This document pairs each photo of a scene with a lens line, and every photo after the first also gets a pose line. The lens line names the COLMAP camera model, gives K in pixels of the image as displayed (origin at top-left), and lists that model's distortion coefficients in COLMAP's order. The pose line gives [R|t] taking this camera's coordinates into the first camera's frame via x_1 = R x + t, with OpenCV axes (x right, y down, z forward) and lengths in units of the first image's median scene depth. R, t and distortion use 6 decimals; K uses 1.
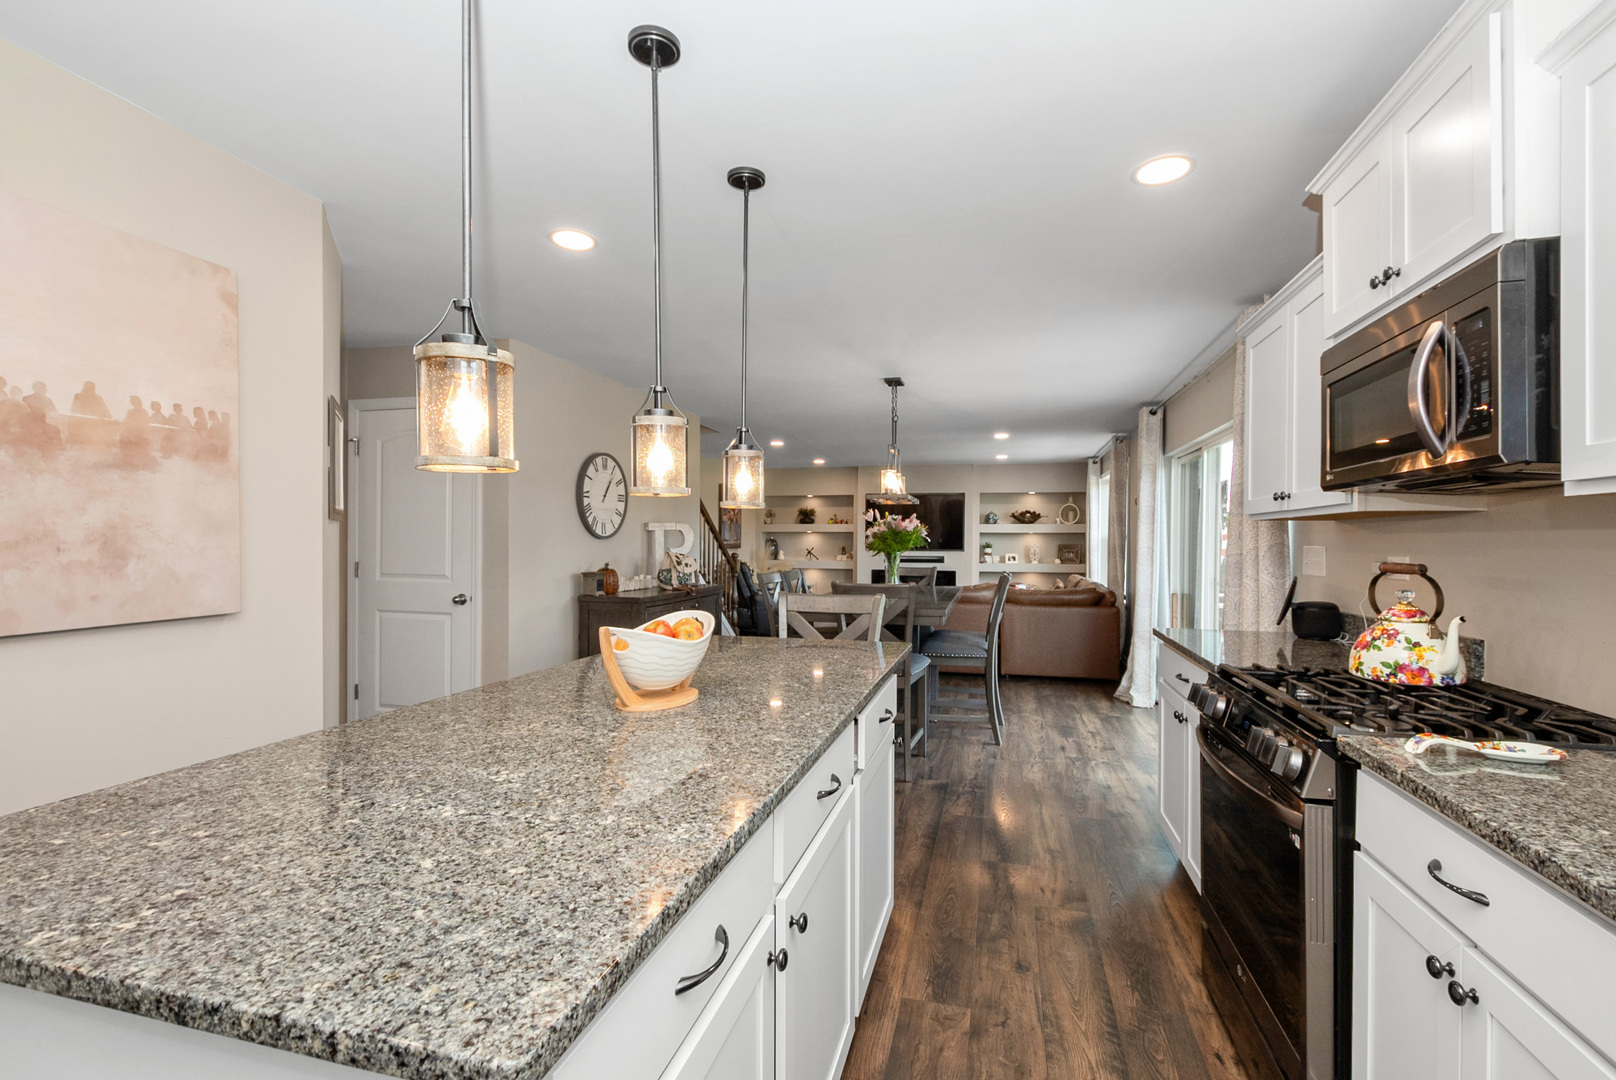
lens RADIAL K [[707.8, 0, 807.9], [0, 707.8, 560.9], [0, 0, 1]] dist [-0.000201, 0.000038]
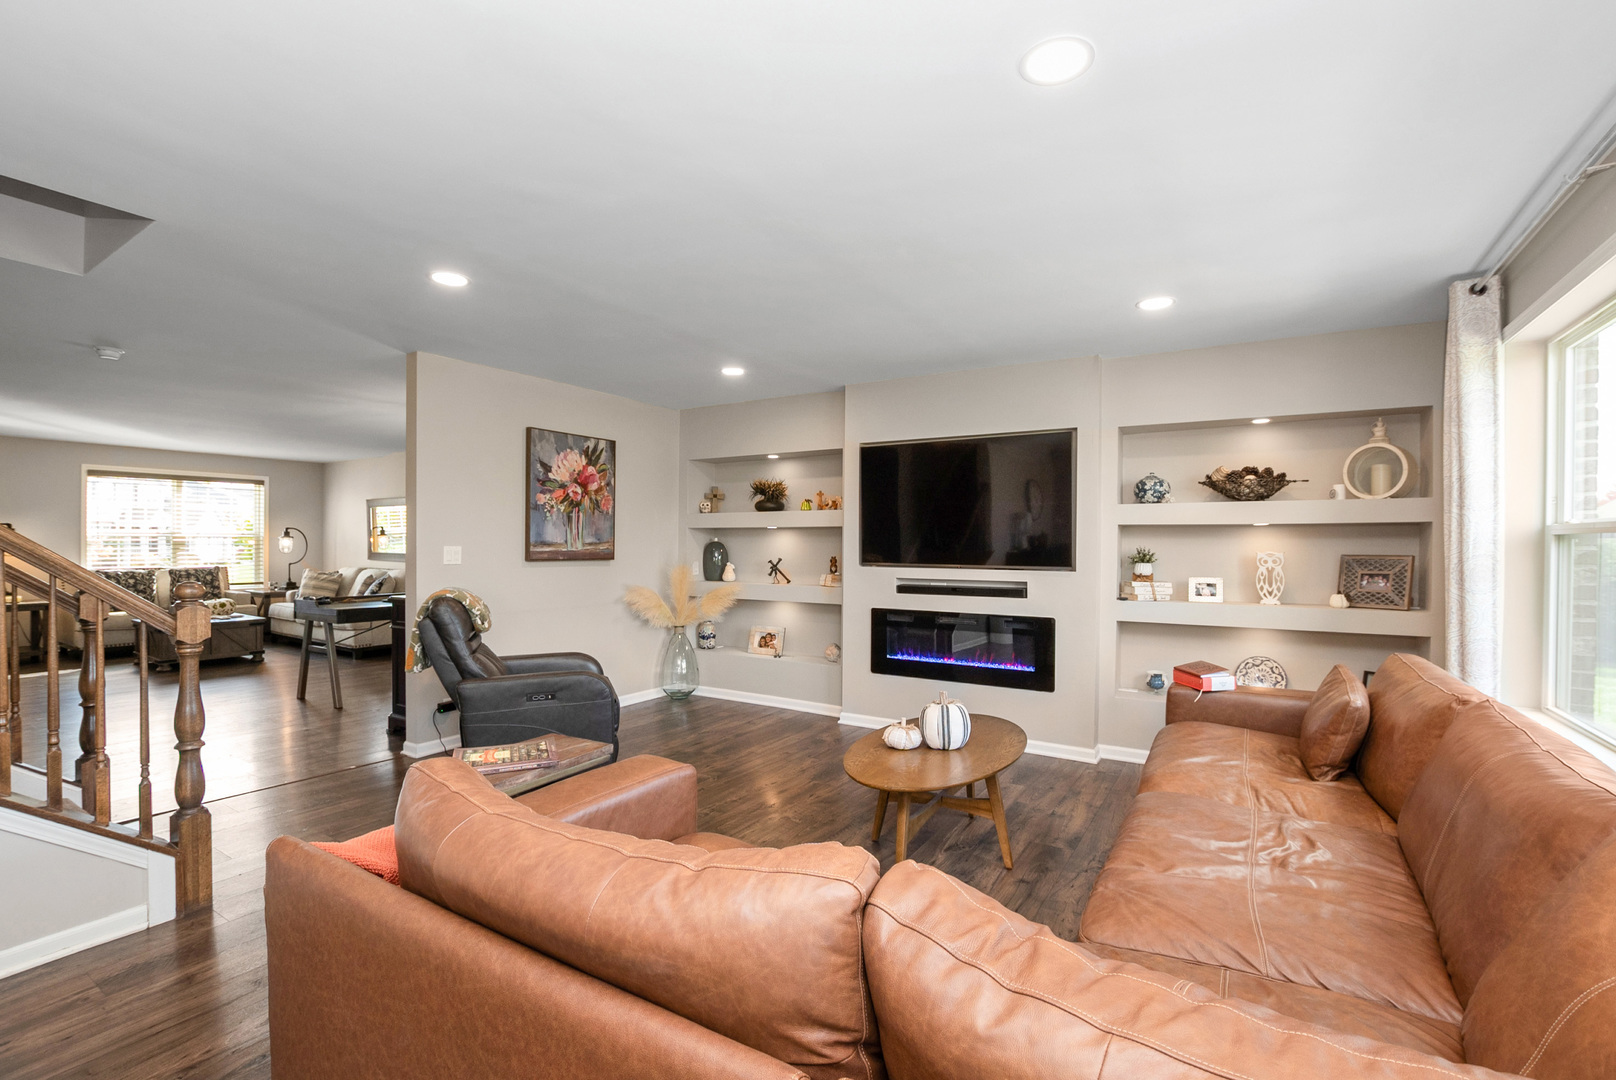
lens RADIAL K [[720.6, 0, 809.2], [0, 720.6, 555.0], [0, 0, 1]] dist [-0.028232, 0.000273]
pose [[0.959467, 0.004081, -0.281791, 0.201684], [-0.007941, 0.999890, -0.012557, -0.017343], [0.281709, 0.014286, 0.959393, 0.595667]]
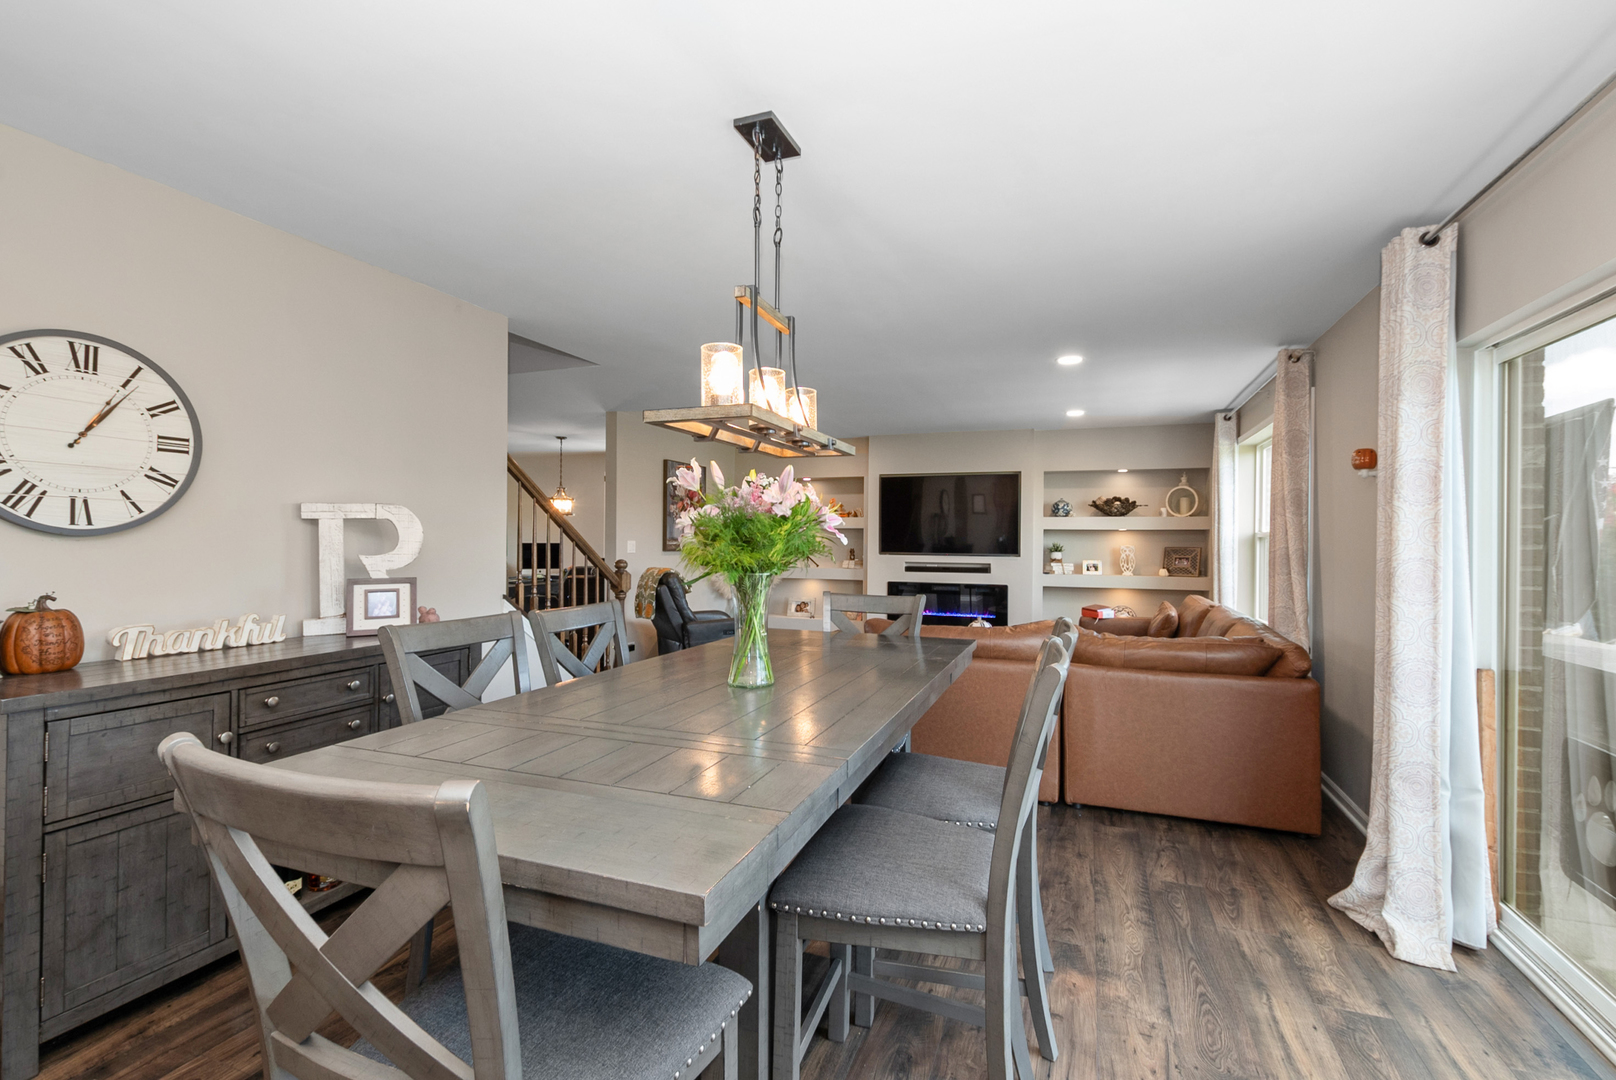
lens RADIAL K [[709.3, 0, 810.9], [0, 709.3, 546.6], [0, 0, 1]] dist [0.001896, 0.000390]
pose [[0.994692, 0.004023, -0.102822, 0.095564], [-0.005977, 0.999807, -0.018700, -0.009774], [0.102727, 0.019216, 0.994524, 0.315646]]
